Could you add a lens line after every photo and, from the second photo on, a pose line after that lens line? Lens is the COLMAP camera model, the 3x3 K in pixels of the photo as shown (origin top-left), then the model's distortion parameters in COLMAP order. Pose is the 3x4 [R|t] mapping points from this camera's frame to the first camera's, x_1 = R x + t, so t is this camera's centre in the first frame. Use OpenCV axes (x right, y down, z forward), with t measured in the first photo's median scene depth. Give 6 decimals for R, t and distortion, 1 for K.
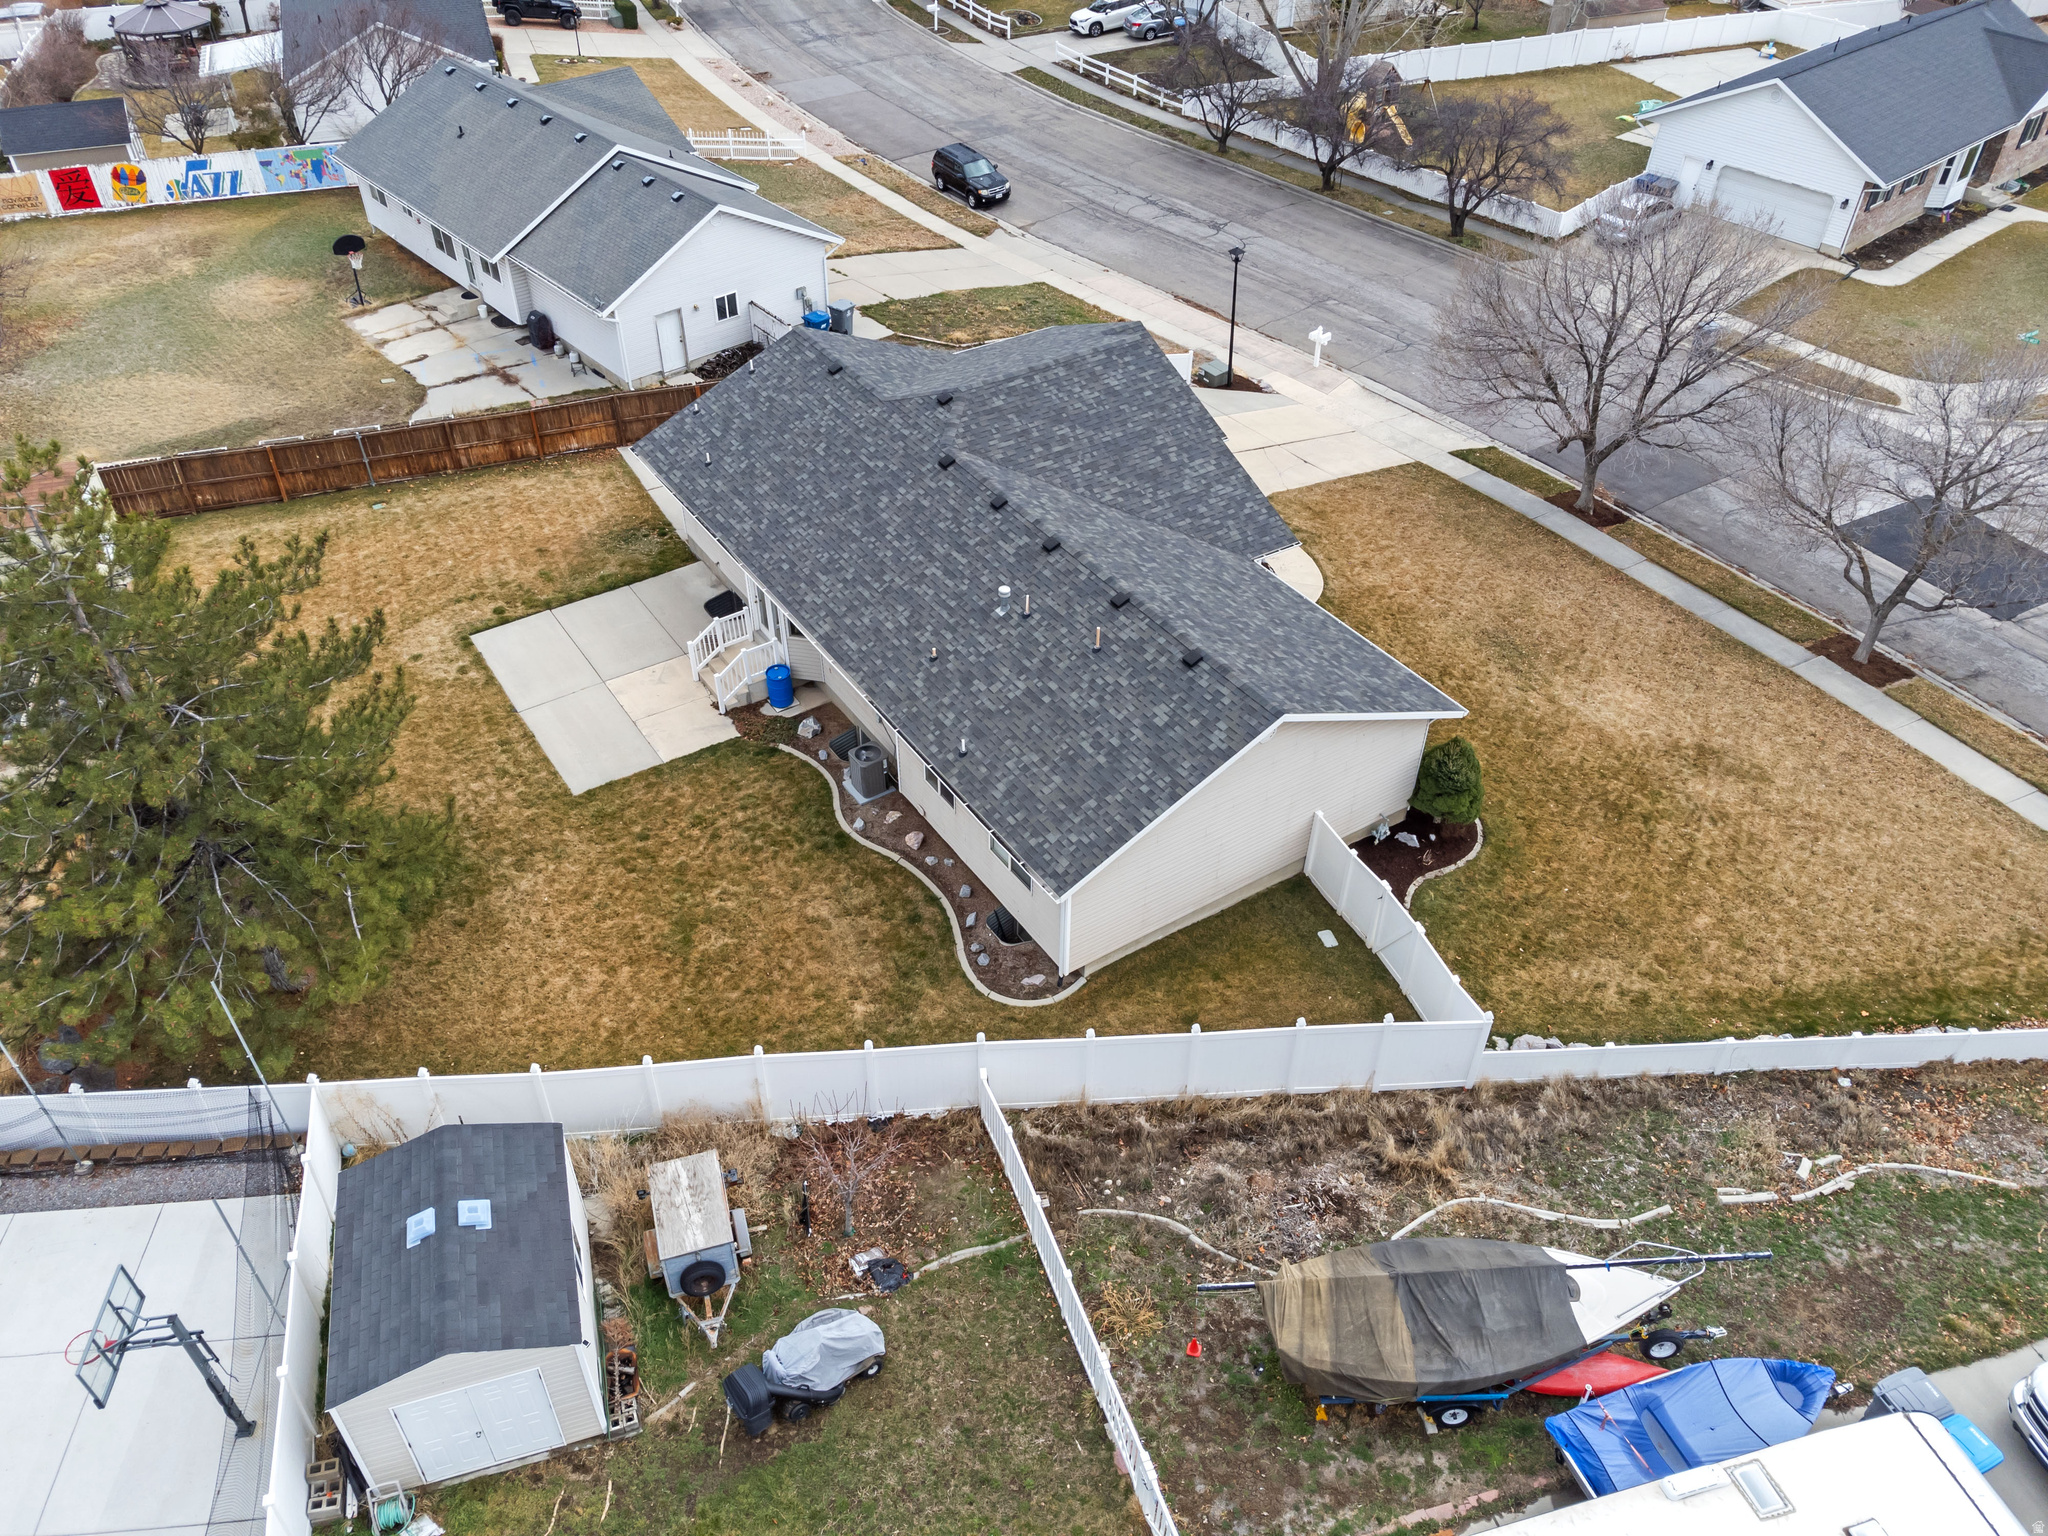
lens RADIAL K [[1517.8, 0, 1027.3], [0, 1517.8, 770.3], [0, 0, 1]] dist [0.022129, 0.003826]
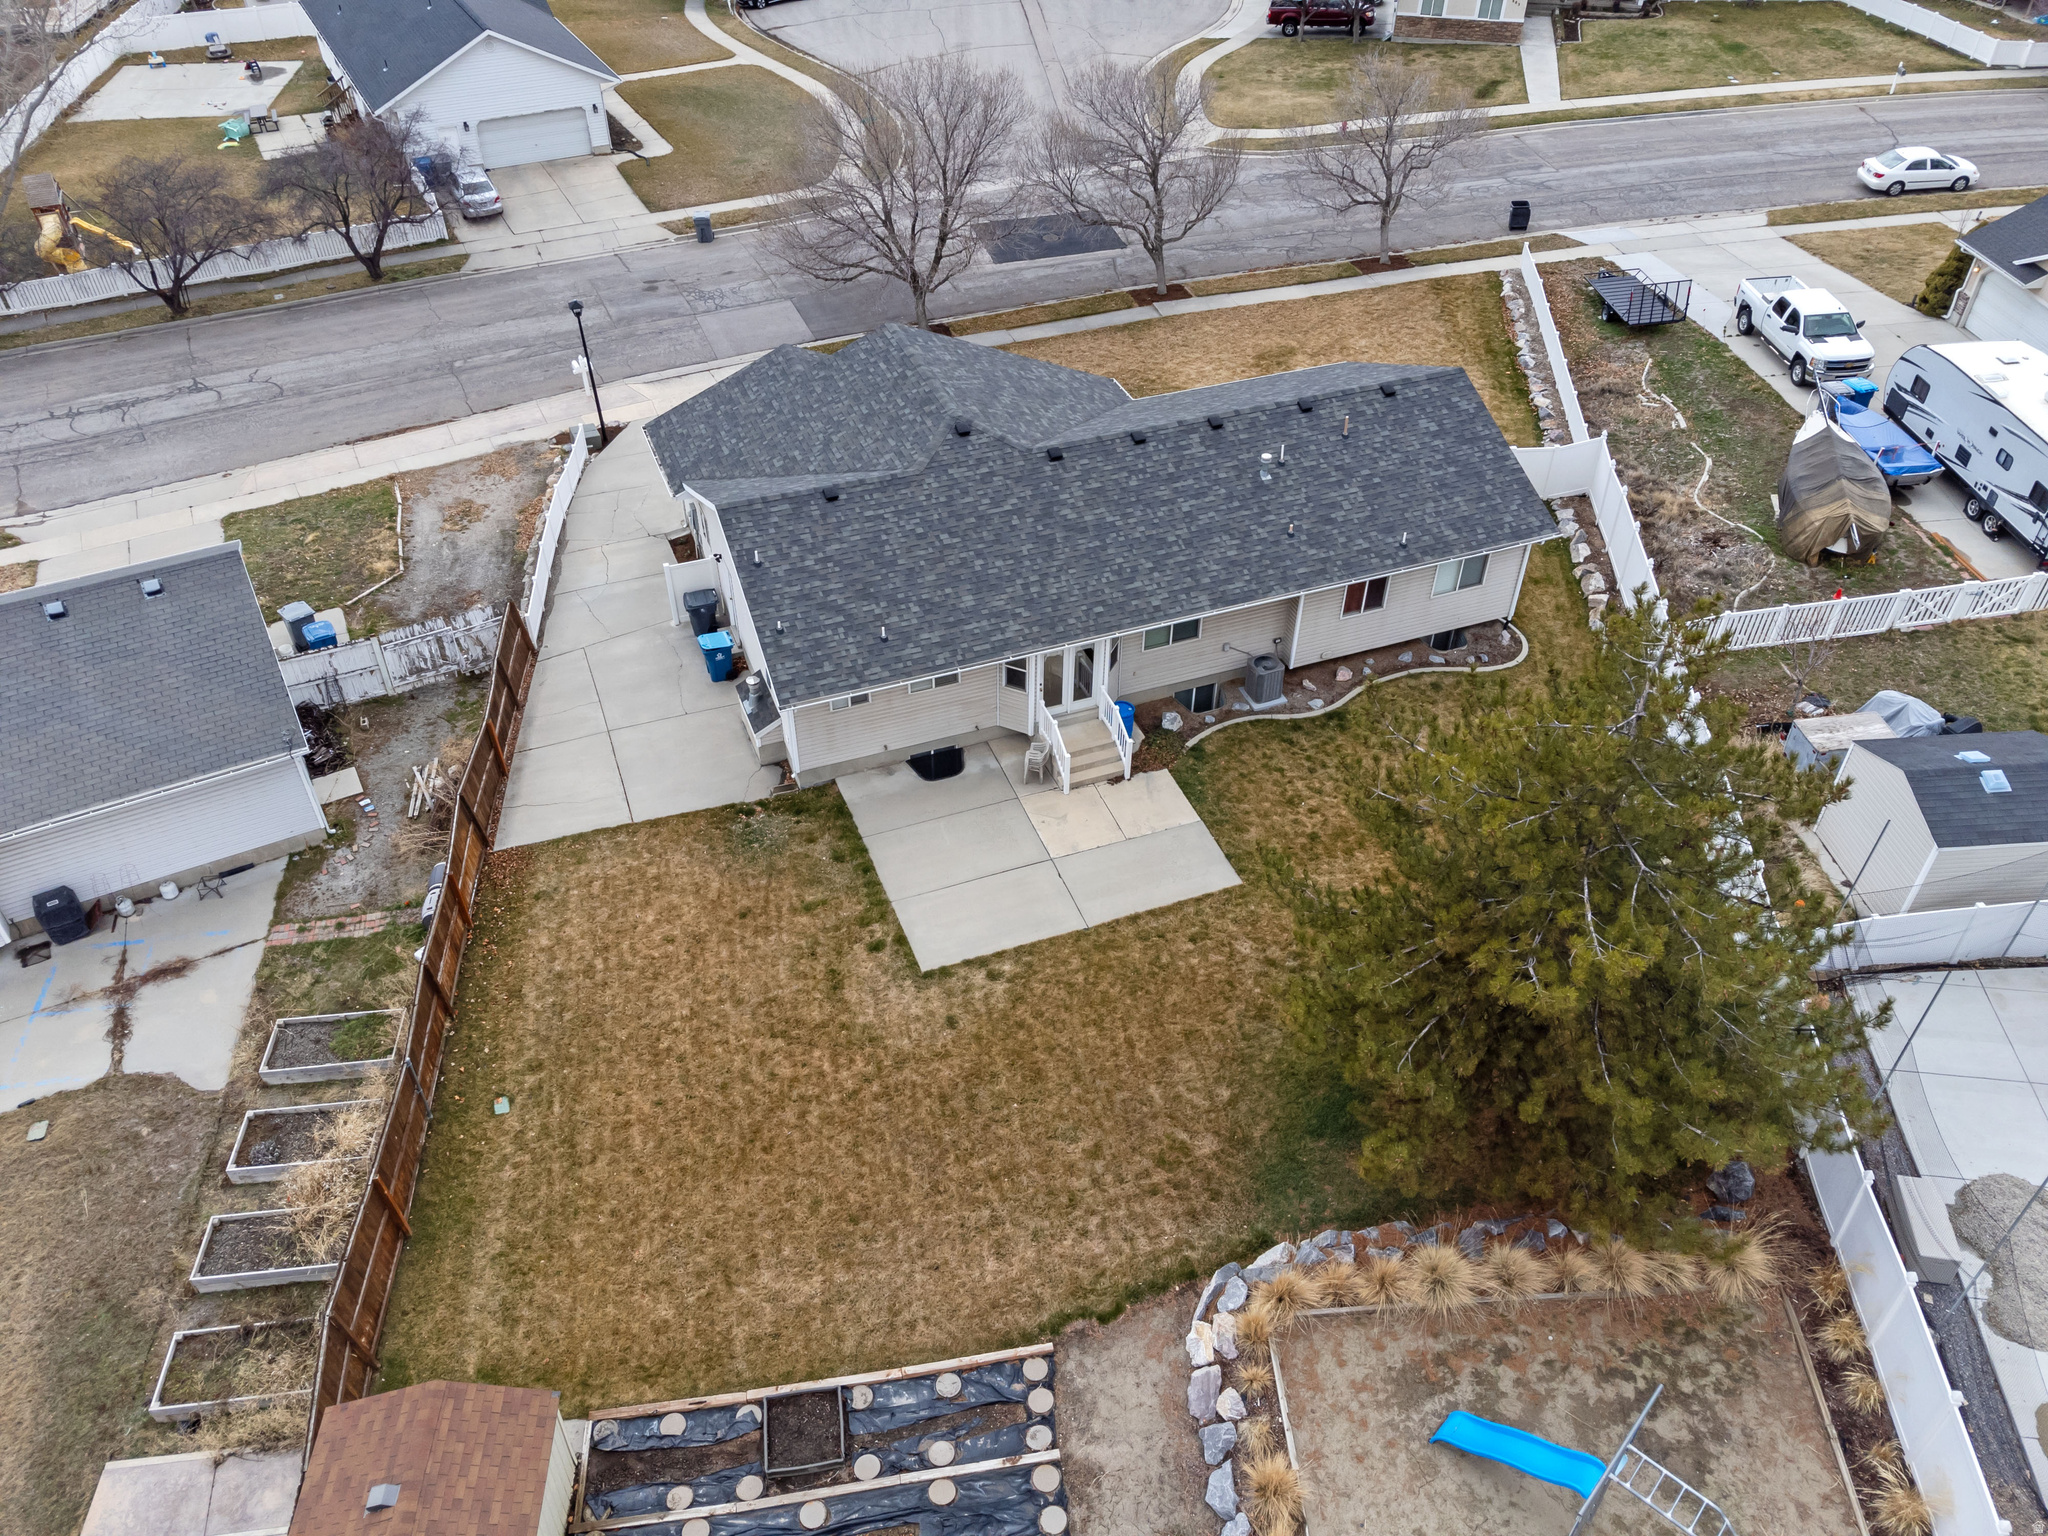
lens RADIAL K [[1561.0, 0, 1022.5], [0, 1561.0, 737.1], [0, 0, 1]] dist [-0.000676, 0.042526]
pose [[0.214826, -0.621430, 0.753442, -0.895125], [0.633158, 0.675993, 0.377021, -0.446062], [-0.743614, 0.396054, 0.538684, 0.478230]]
